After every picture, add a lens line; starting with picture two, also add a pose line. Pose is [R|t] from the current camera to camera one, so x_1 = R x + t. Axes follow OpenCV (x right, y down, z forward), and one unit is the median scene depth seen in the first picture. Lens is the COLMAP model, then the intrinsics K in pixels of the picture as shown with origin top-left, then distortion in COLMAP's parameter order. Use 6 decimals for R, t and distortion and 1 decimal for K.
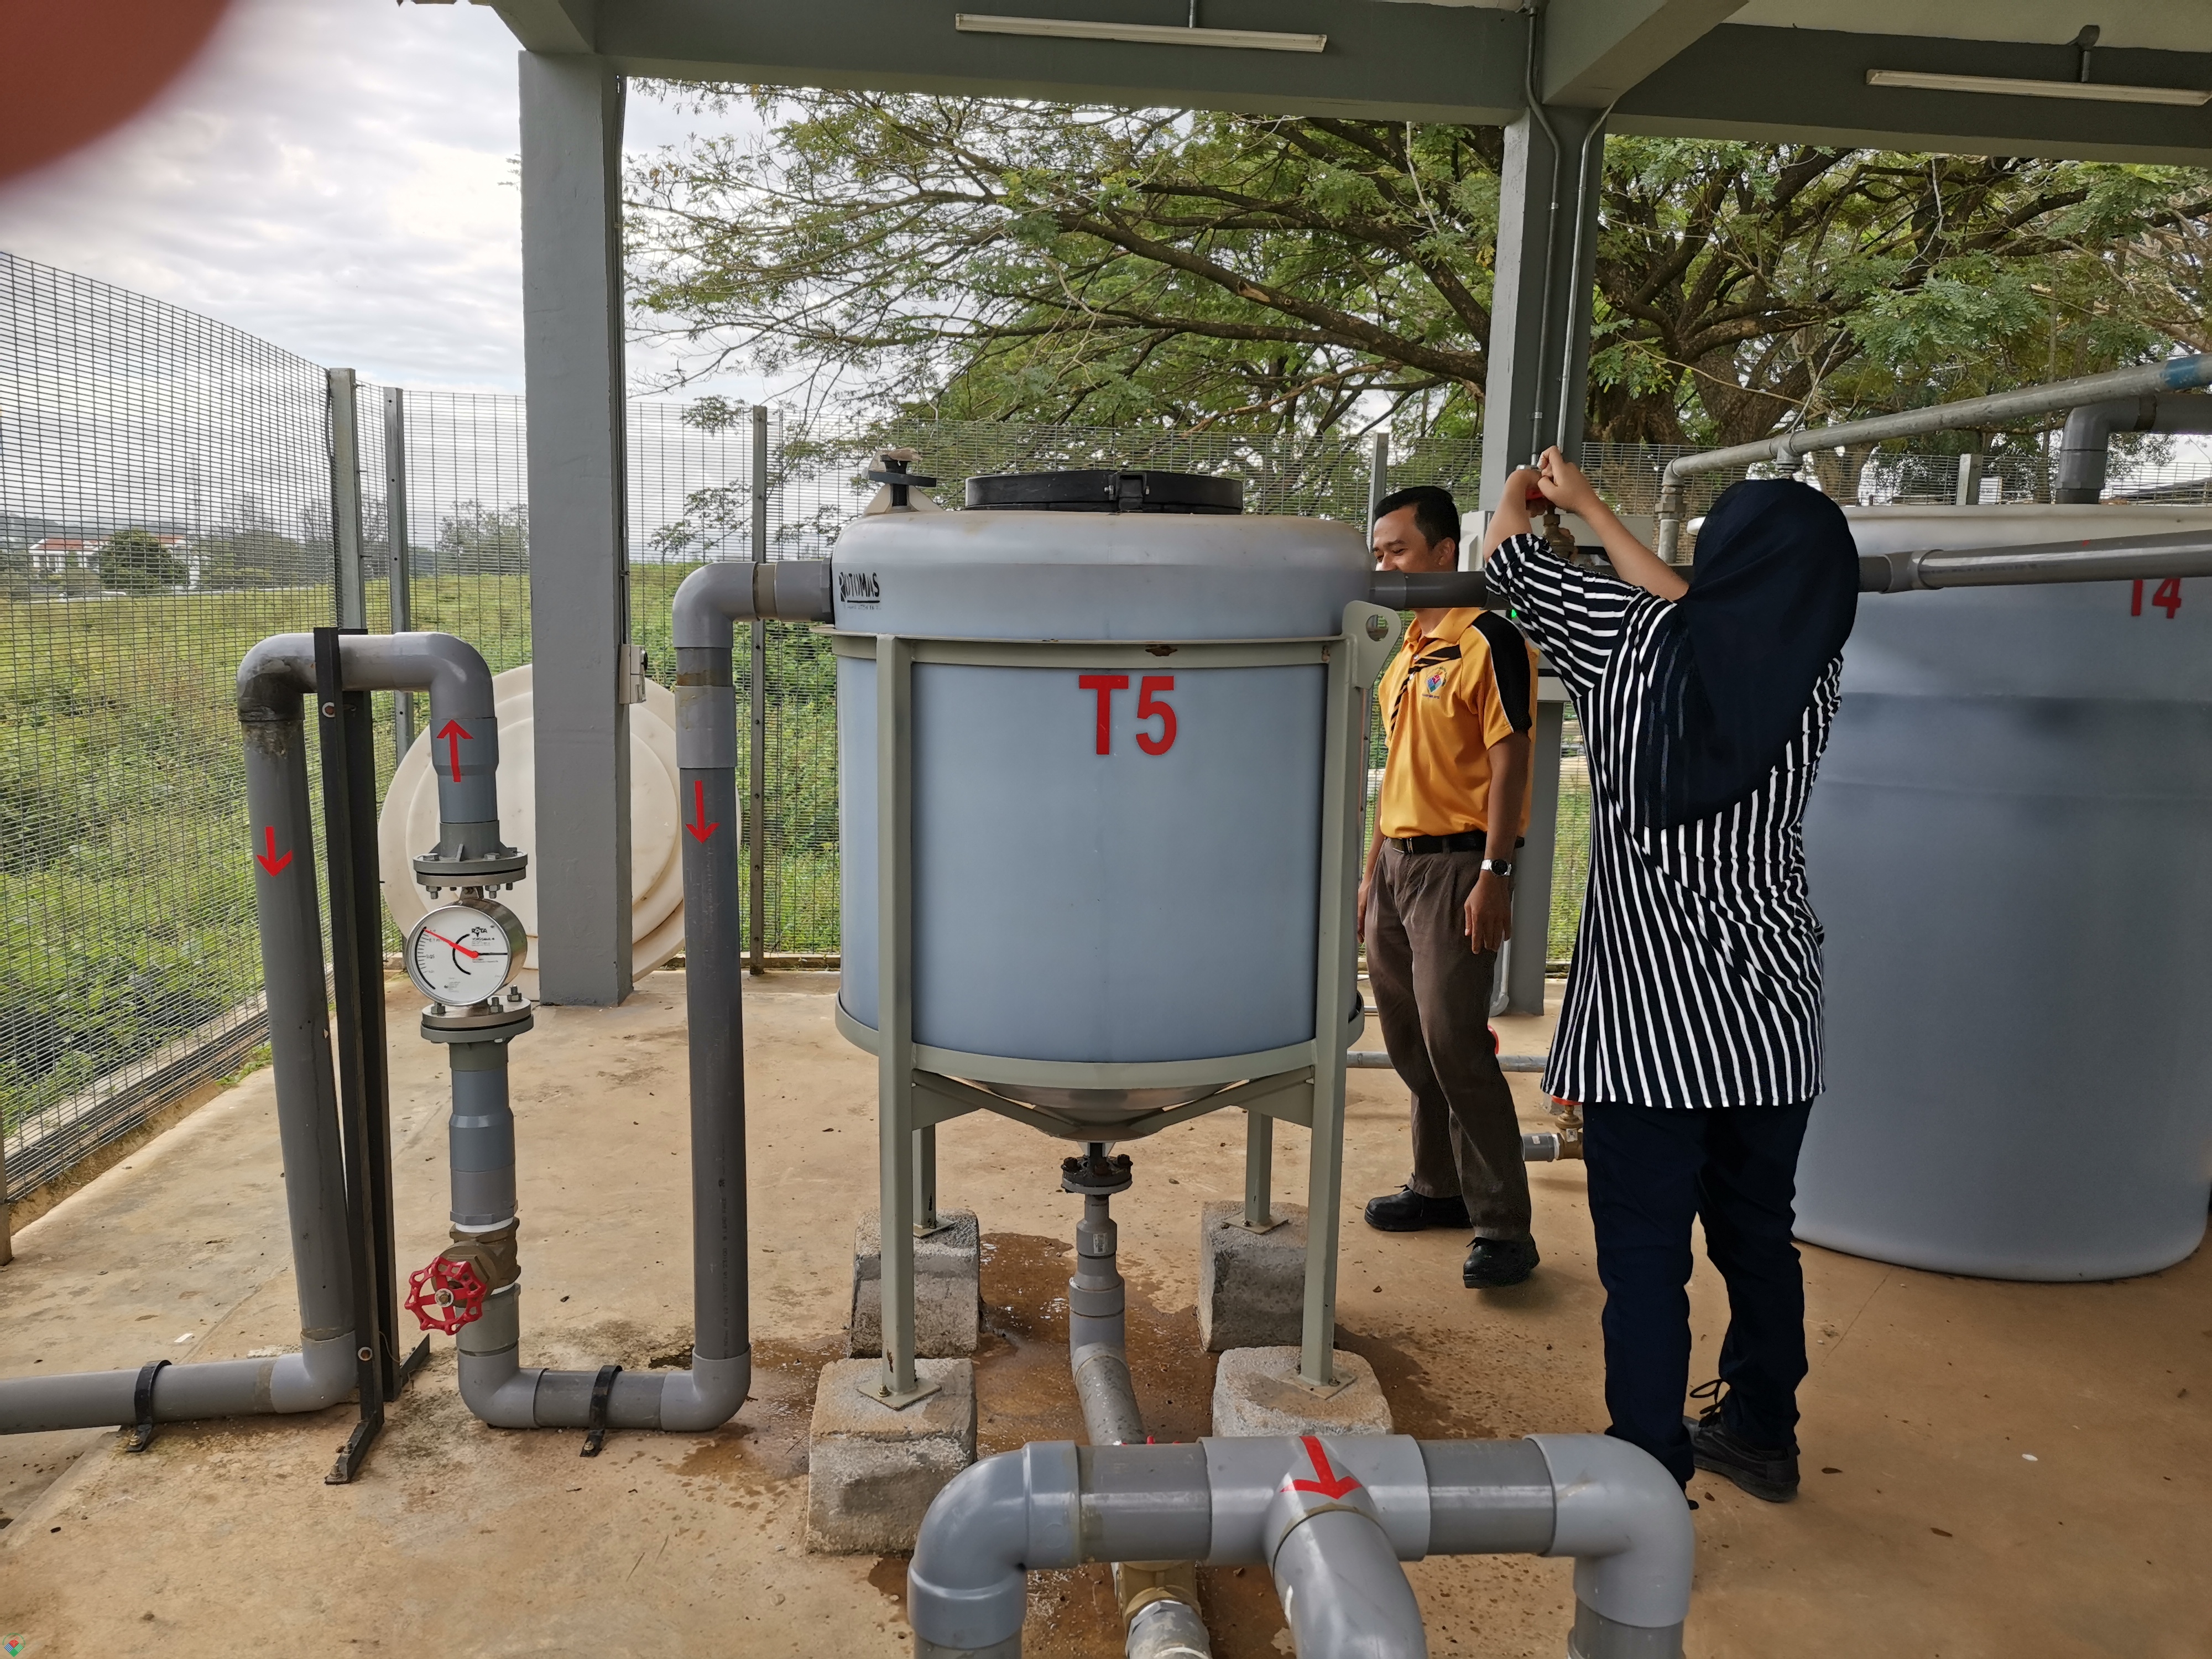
lens RADIAL K [[1656.7, 0, 1106.0], [0, 1656.7, 829.5], [0, 0, 1]] dist [0.103914, -0.139746]
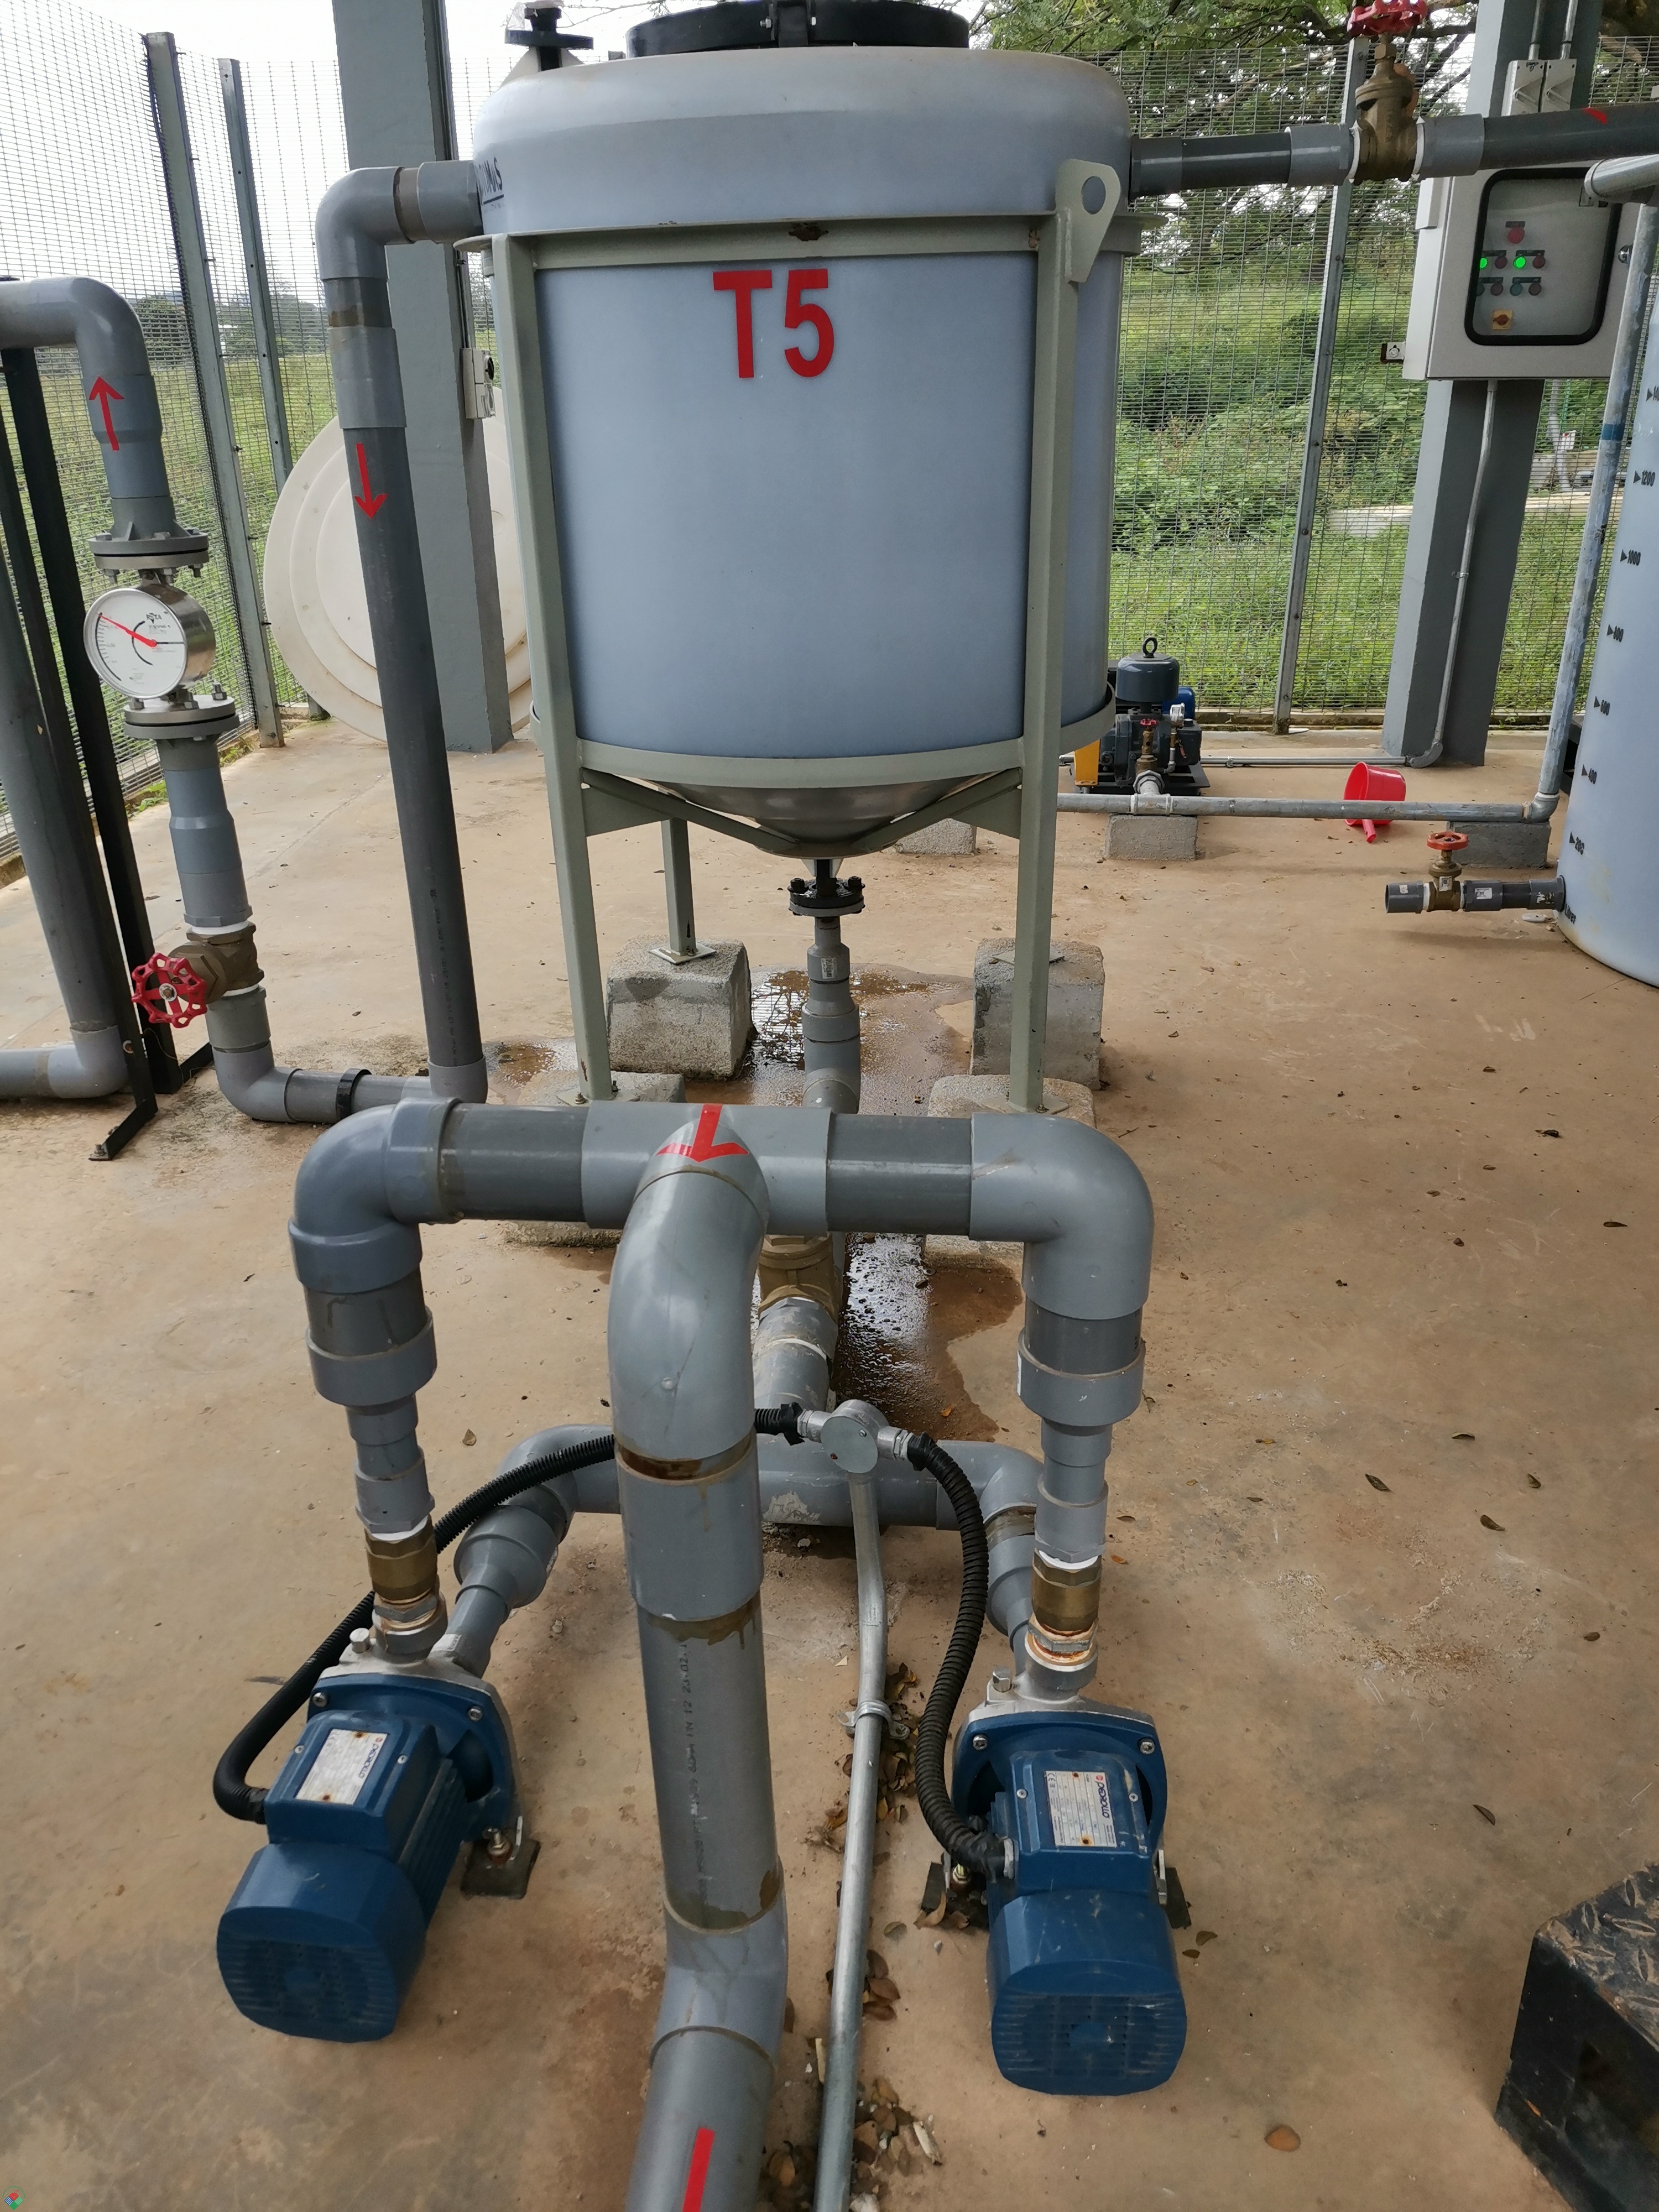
lens RADIAL K [[1656.7, 0, 831.0], [0, 1656.7, 1100.1], [0, 0, 1]] dist [0.103914, -0.139746]
pose [[0.984428, 0.038974, -0.171413, 0.133359], [0.010909, 0.959688, 0.280855, 0.044617], [0.175449, -0.278351, 0.944319, 0.069942]]
